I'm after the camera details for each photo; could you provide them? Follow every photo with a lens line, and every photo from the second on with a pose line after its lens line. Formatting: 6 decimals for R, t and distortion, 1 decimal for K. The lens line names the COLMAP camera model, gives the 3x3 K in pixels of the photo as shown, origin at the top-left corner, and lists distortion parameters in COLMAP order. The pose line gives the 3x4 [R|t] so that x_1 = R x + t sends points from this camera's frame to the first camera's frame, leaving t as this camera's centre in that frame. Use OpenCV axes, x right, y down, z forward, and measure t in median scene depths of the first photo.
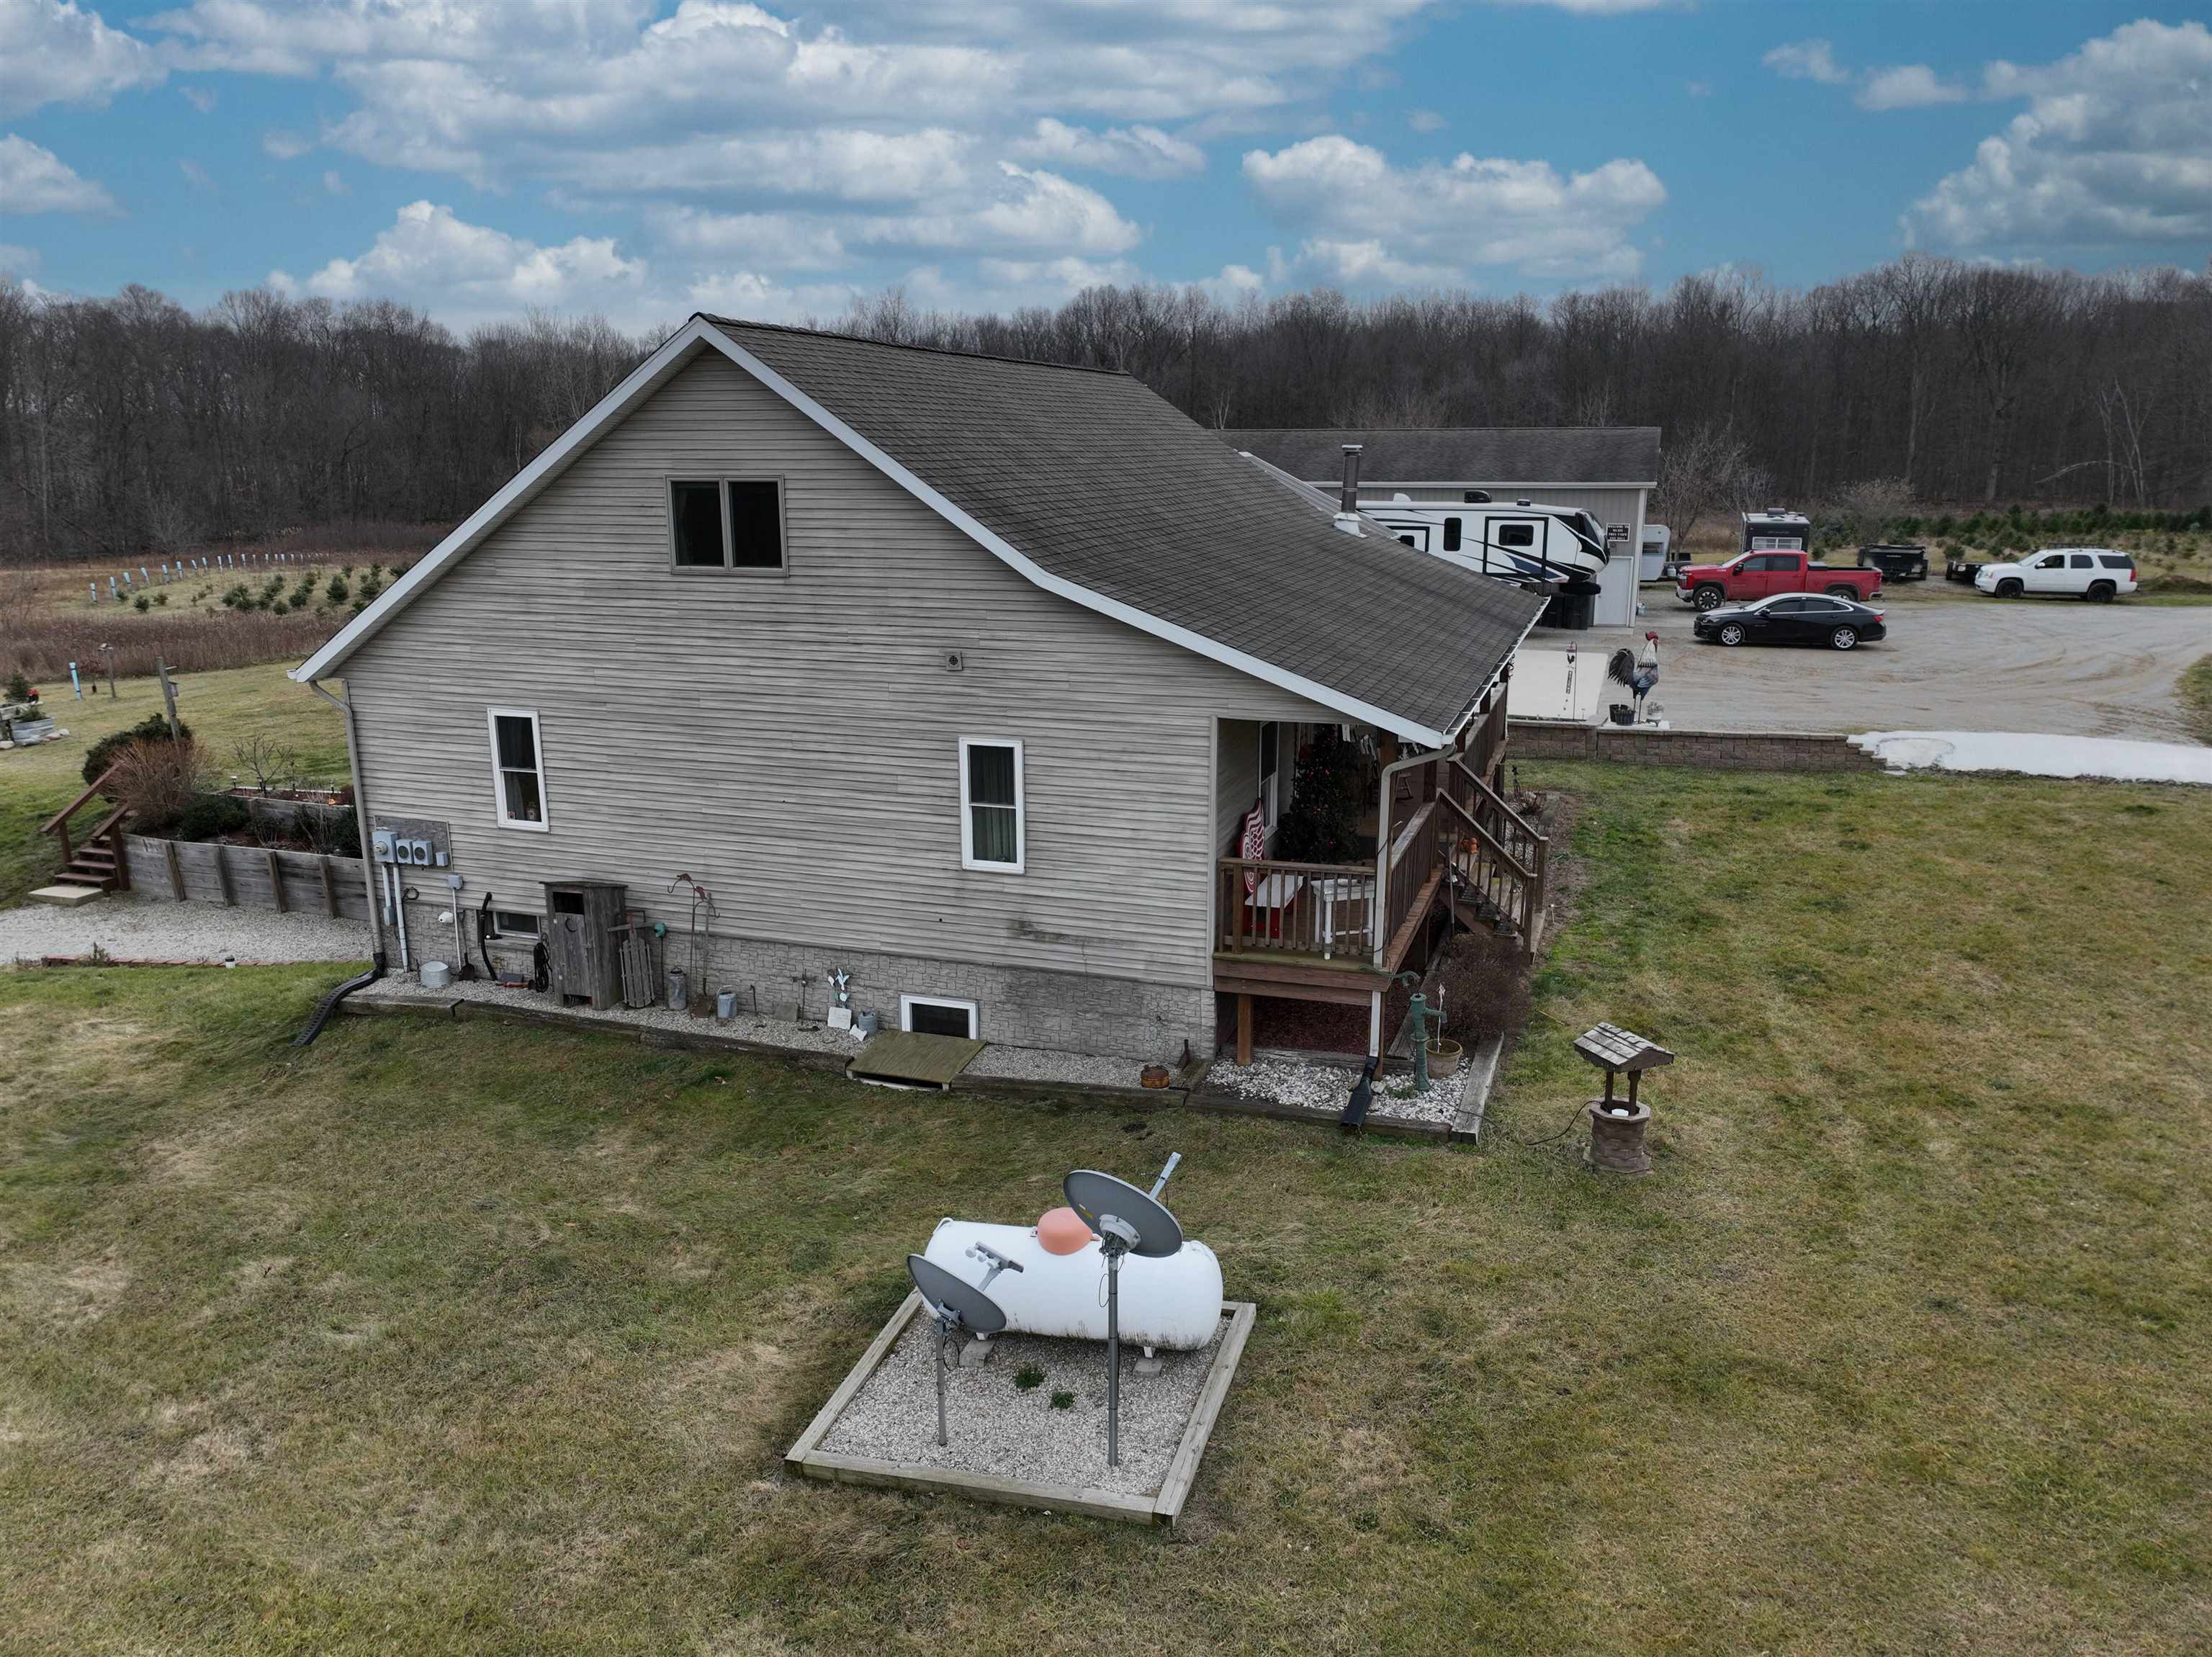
lens RADIAL K [[1575.3, 0, 1106.0], [0, 1575.3, 828.5], [0, 0, 1]] dist [0.004919, 0.009140]
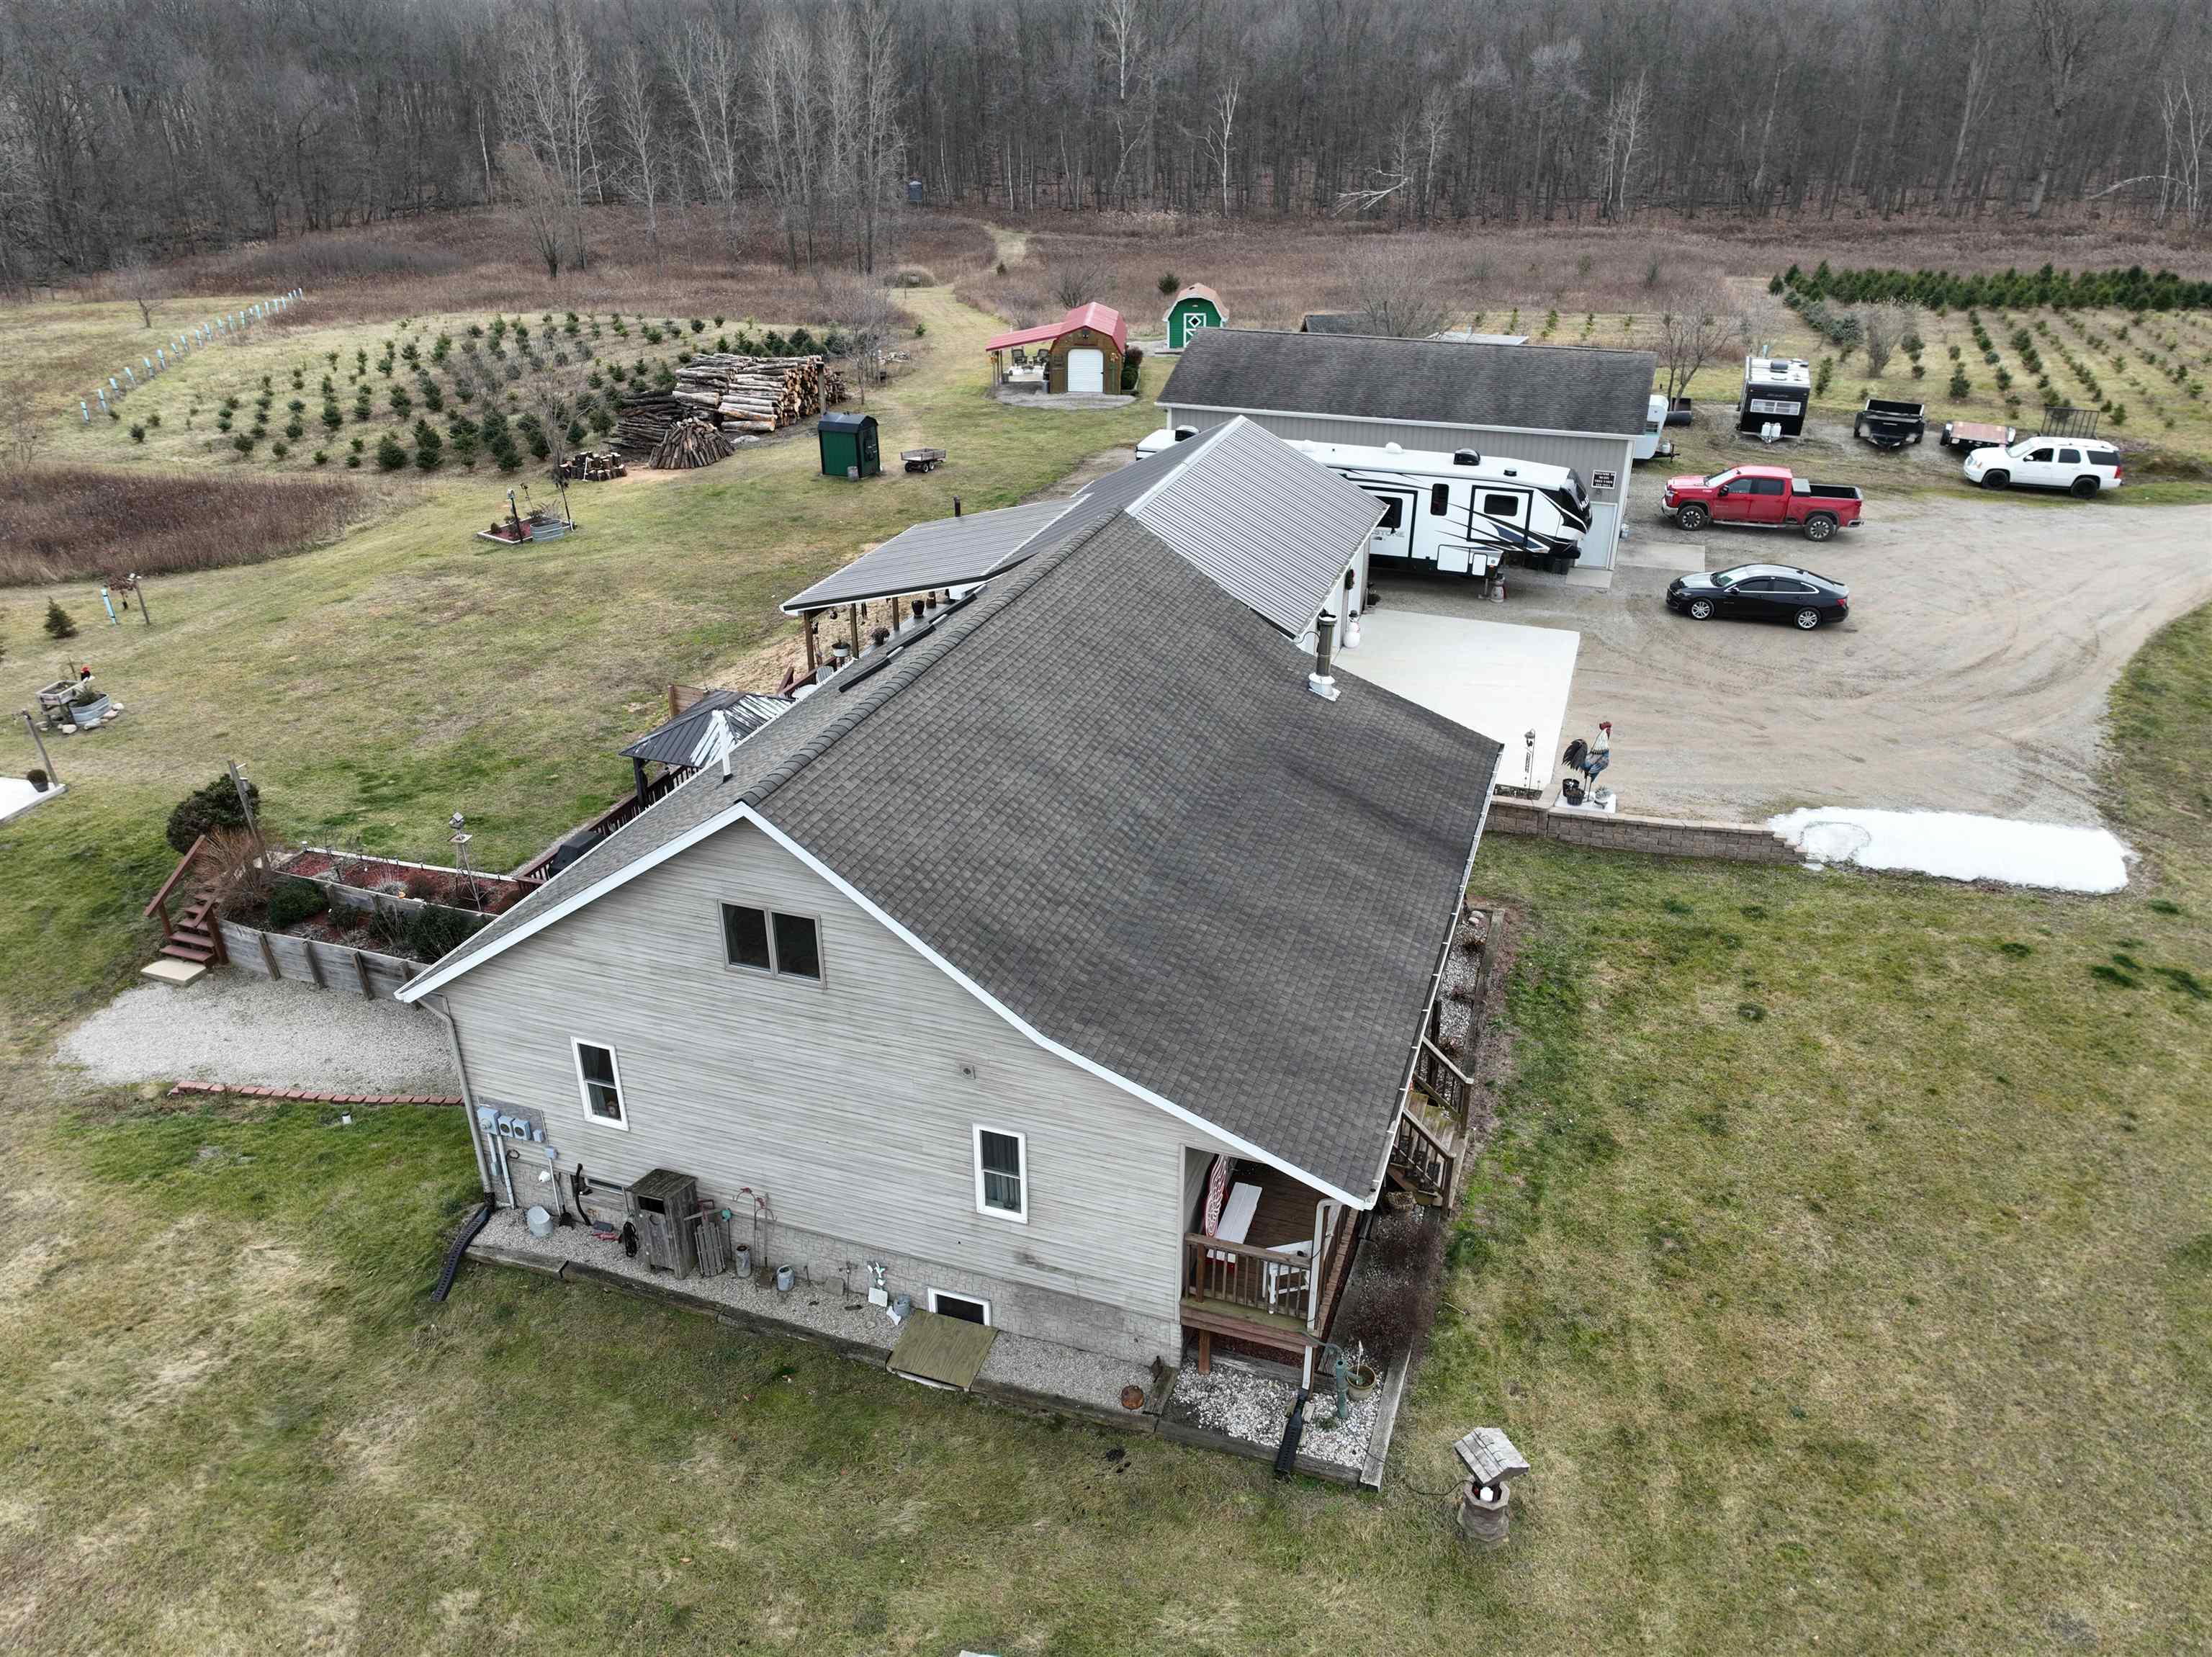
lens RADIAL K [[1575.3, 0, 1106.0], [0, 1575.3, 828.5], [0, 0, 1]] dist [0.004919, 0.009140]
pose [[0.999995, 0.003011, 0.000423, 0.007082], [-0.003029, 0.974164, 0.225823, -0.504791], [0.000268, -0.225823, 0.974168, -0.114382]]
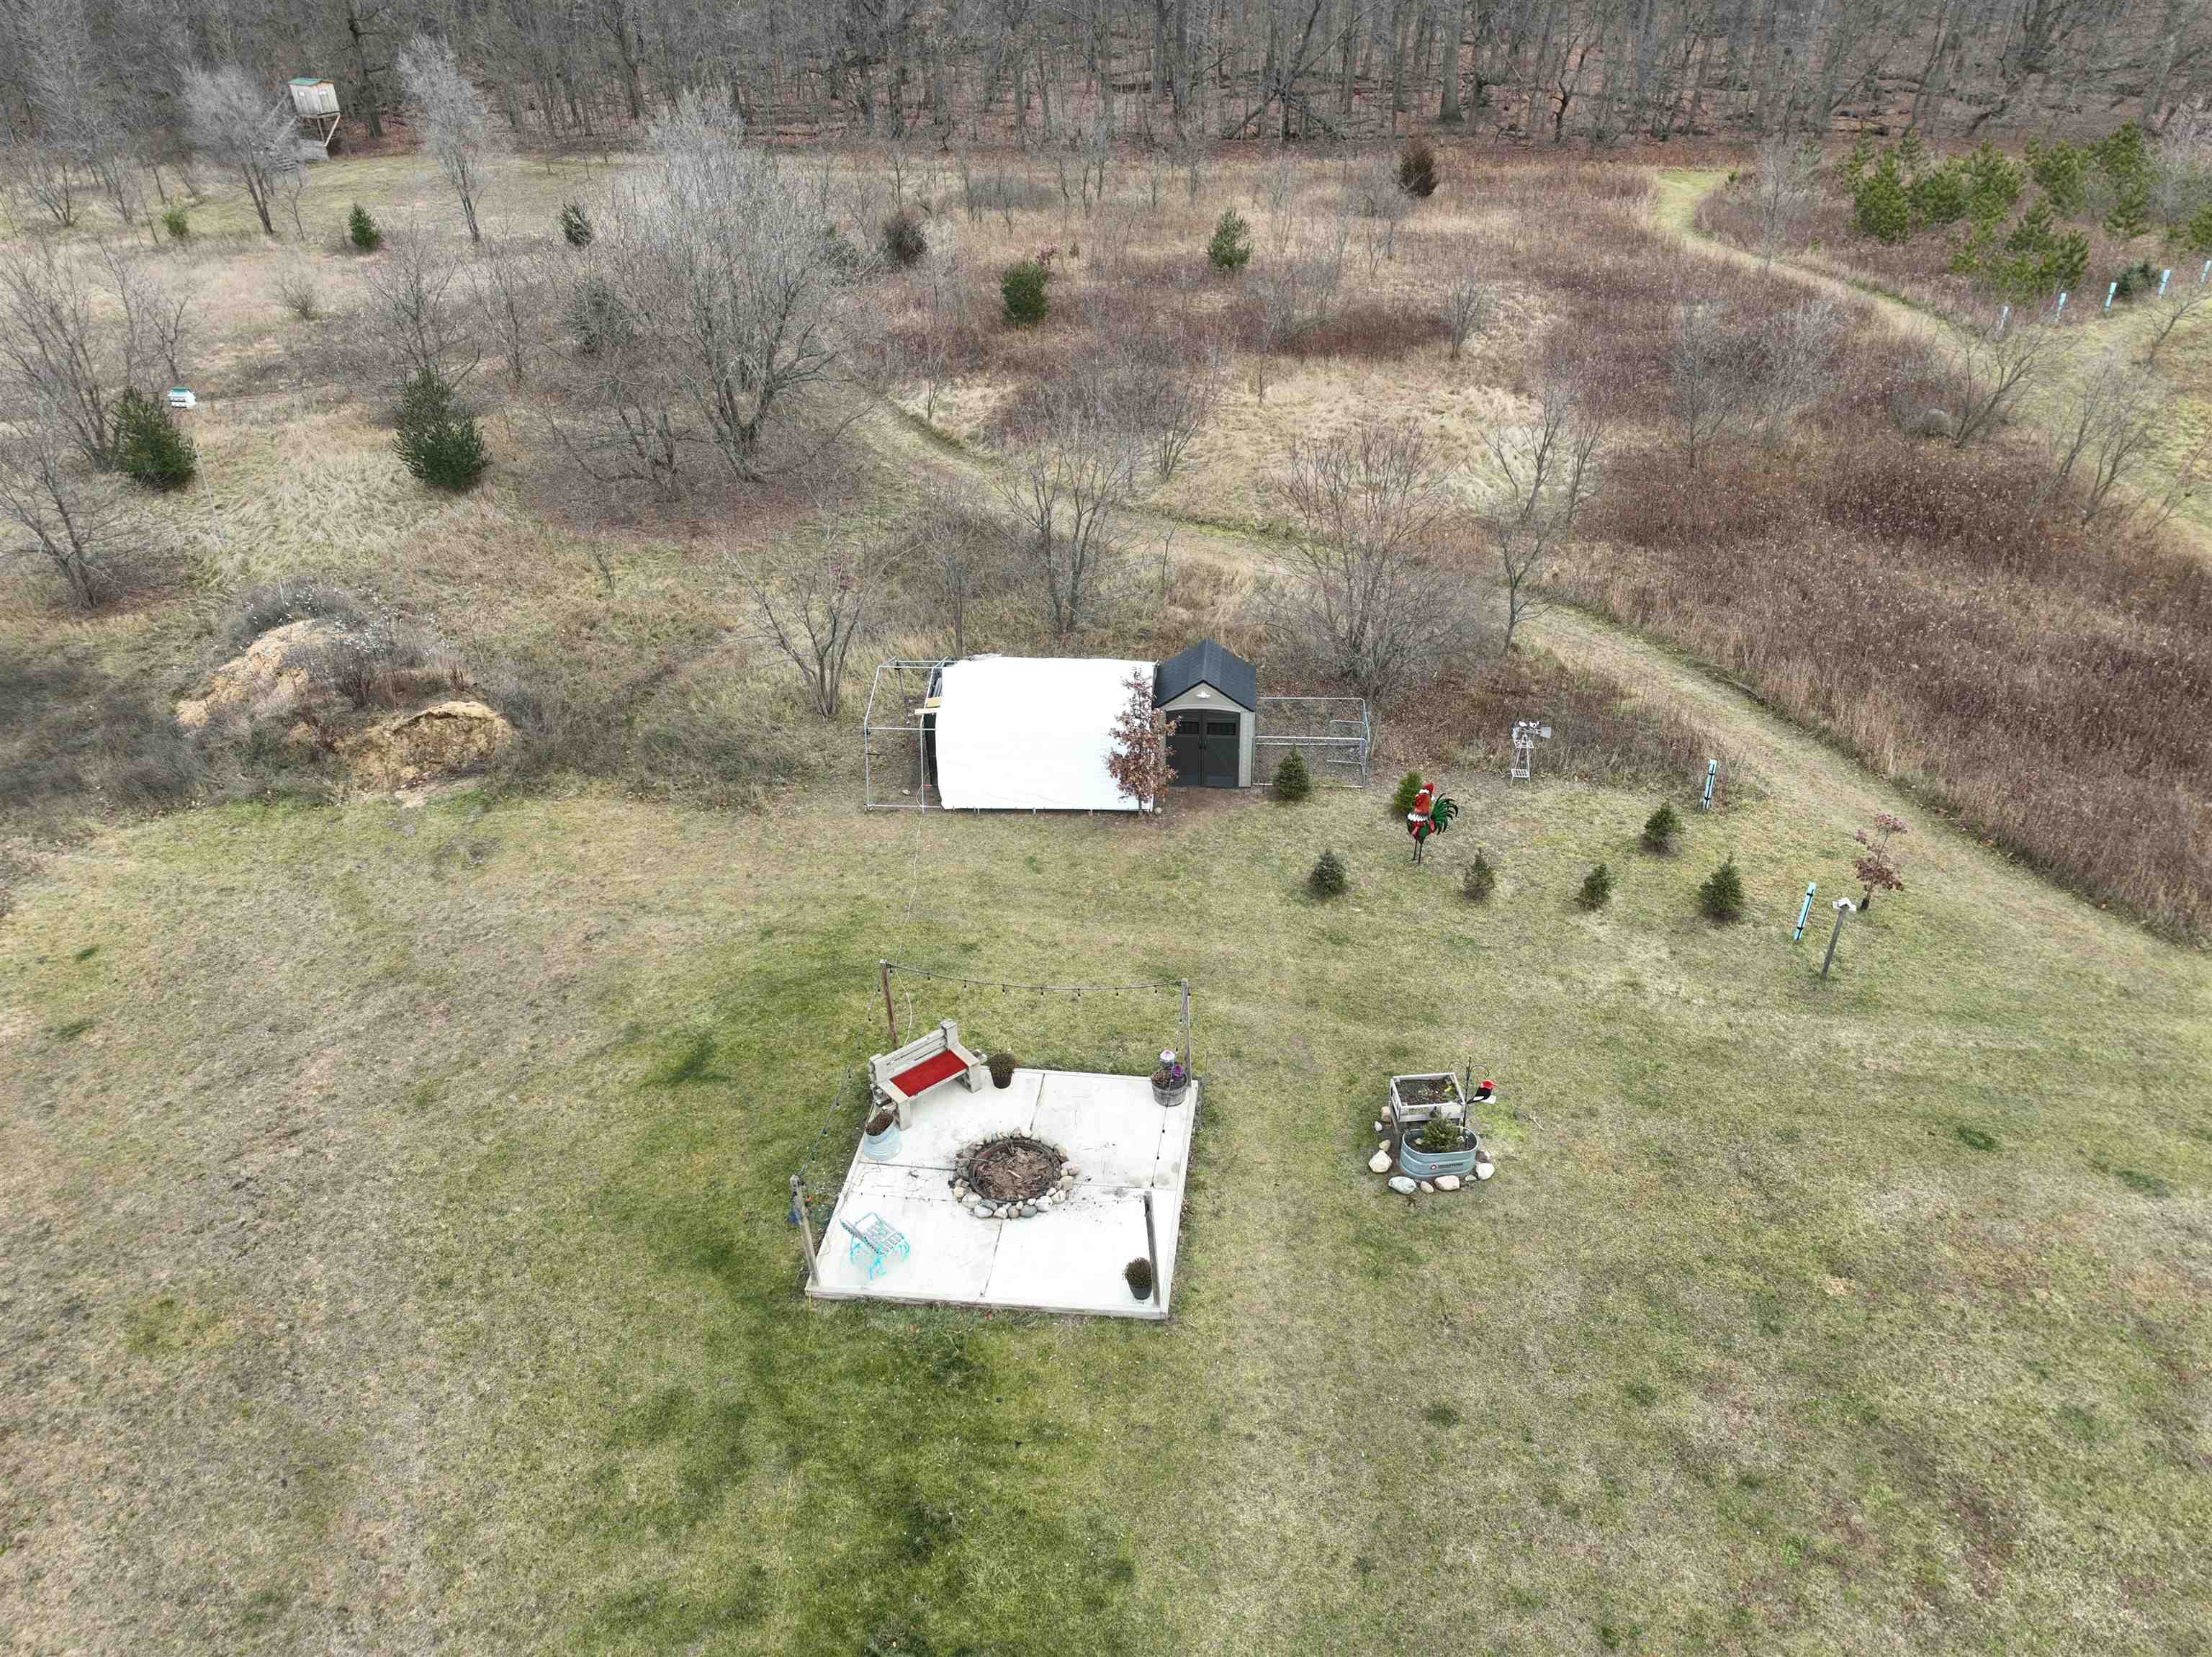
lens RADIAL K [[1575.3, 0, 1106.0], [0, 1575.3, 828.5], [0, 0, 1]] dist [0.004919, 0.009140]
pose [[0.196806, 0.525881, -0.827476, -0.635561], [-0.220757, 0.846078, 0.485199, -0.924761], [0.955266, 0.087181, 0.282605, 1.576039]]
